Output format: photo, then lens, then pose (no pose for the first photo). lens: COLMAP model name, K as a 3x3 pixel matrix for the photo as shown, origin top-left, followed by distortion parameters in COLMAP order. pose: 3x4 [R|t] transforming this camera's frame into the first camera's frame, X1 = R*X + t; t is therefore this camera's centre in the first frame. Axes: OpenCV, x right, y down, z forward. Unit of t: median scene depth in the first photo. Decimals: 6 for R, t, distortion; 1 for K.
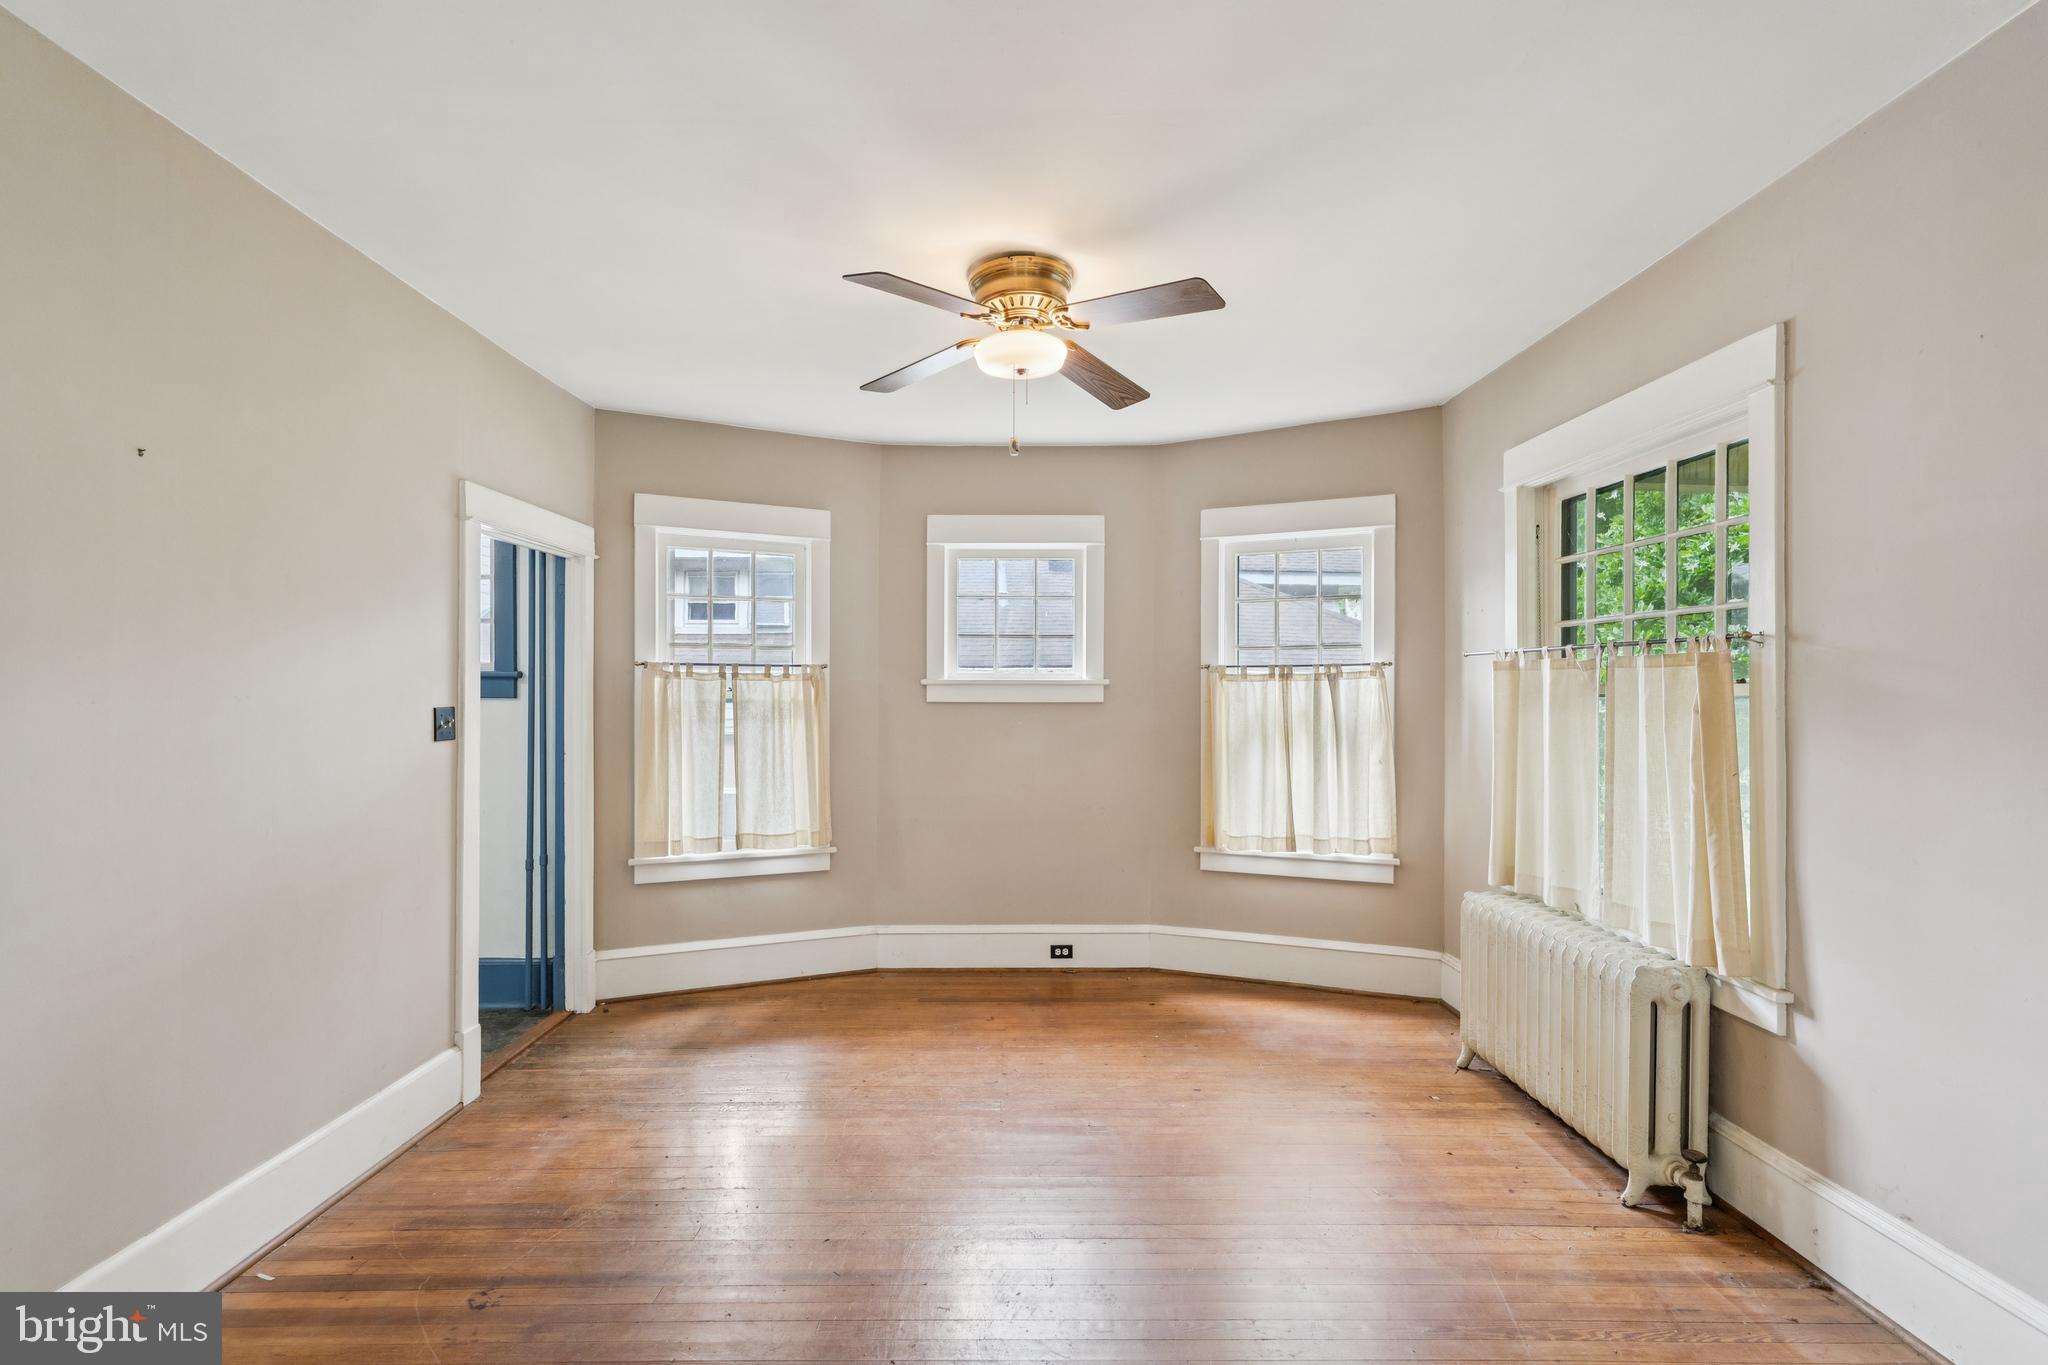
lens RADIAL K [[954.0, 0, 1028.2], [0, 954.0, 689.3], [0, 0, 1]] dist [-0.002580, -0.000121]
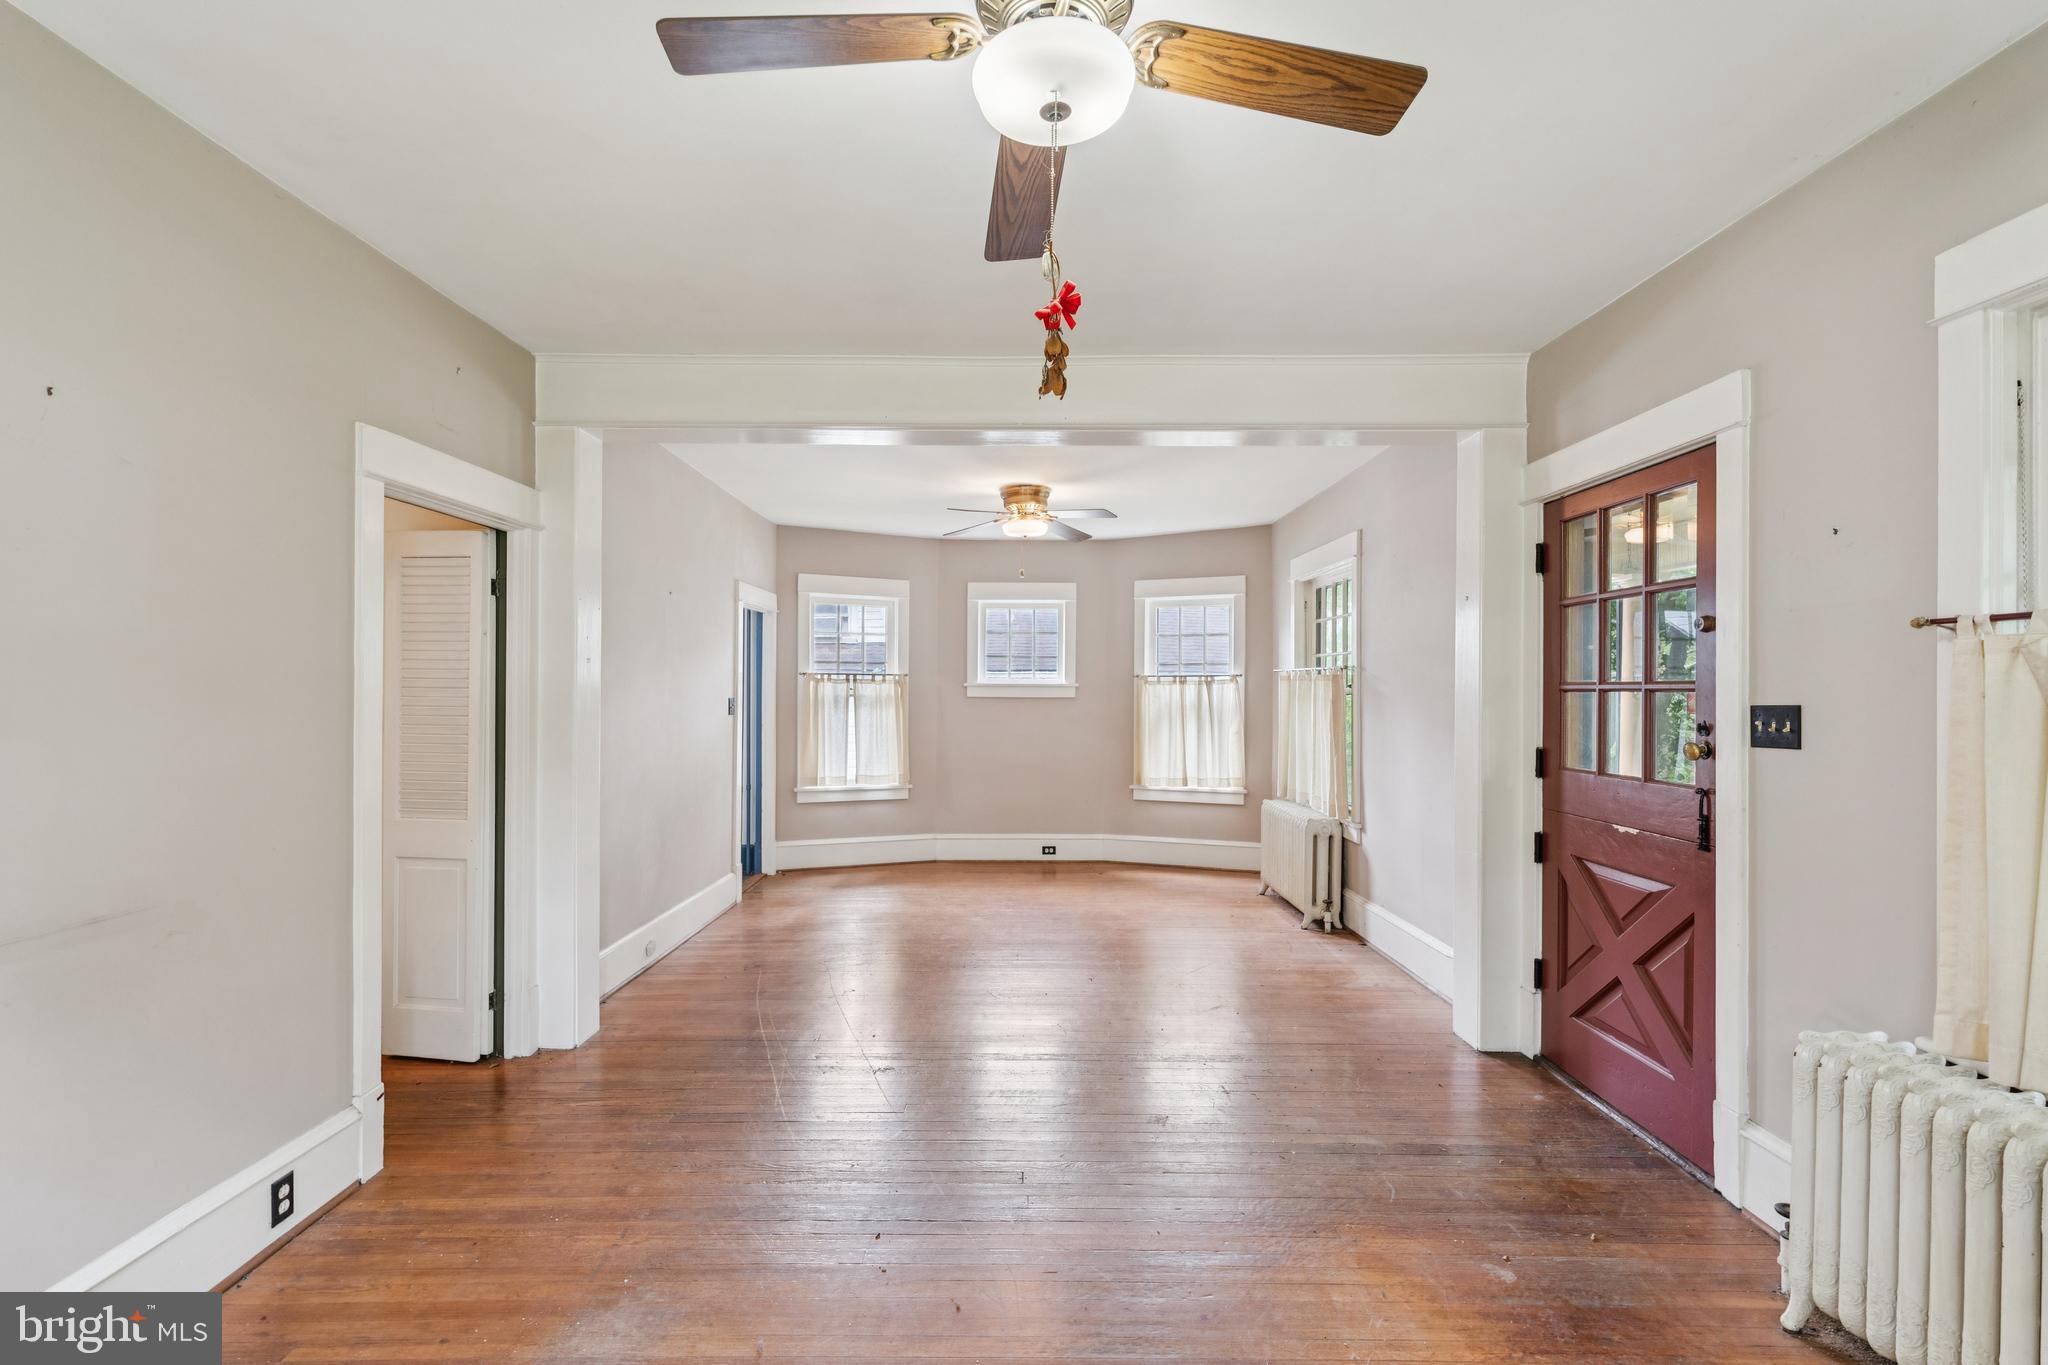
lens RADIAL K [[954.0, 0, 1024.2], [0, 954.0, 683.3], [0, 0, 1]] dist [-0.002580, -0.000121]
pose [[0.999961, 0.003464, -0.008073, 0.005272], [-0.003497, 0.999985, -0.004127, -0.003940], [0.008059, 0.004155, 0.999959, -0.701979]]
